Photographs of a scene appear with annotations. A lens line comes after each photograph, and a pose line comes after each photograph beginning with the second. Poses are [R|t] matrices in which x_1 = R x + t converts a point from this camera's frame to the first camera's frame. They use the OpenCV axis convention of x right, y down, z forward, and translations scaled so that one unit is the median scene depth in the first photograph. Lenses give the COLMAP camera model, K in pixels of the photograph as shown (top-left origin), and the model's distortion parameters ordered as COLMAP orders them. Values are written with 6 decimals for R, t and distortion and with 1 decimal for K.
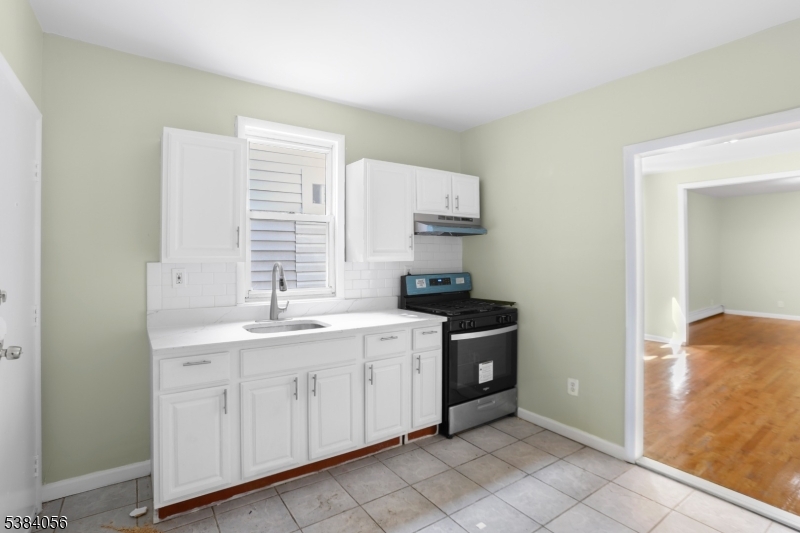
lens RADIAL K [[397.4, 0, 400.0], [0, 397.4, 266.5], [0, 0, 1]] dist [-0.022125, 0.000346]
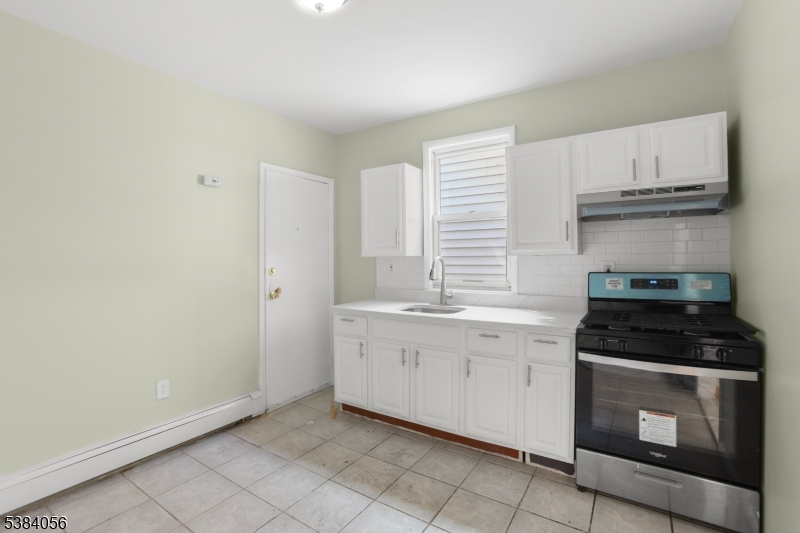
lens RADIAL K [[371.2, 0, 400.0], [0, 371.2, 266.5], [0, 0, 1]] dist [-0.001280, 0.000314]
pose [[0.392279, 0.022375, -0.919574, 0.642174], [-0.006941, 0.999748, 0.021365, -0.003526], [0.919820, -0.001998, 0.392336, 0.415683]]
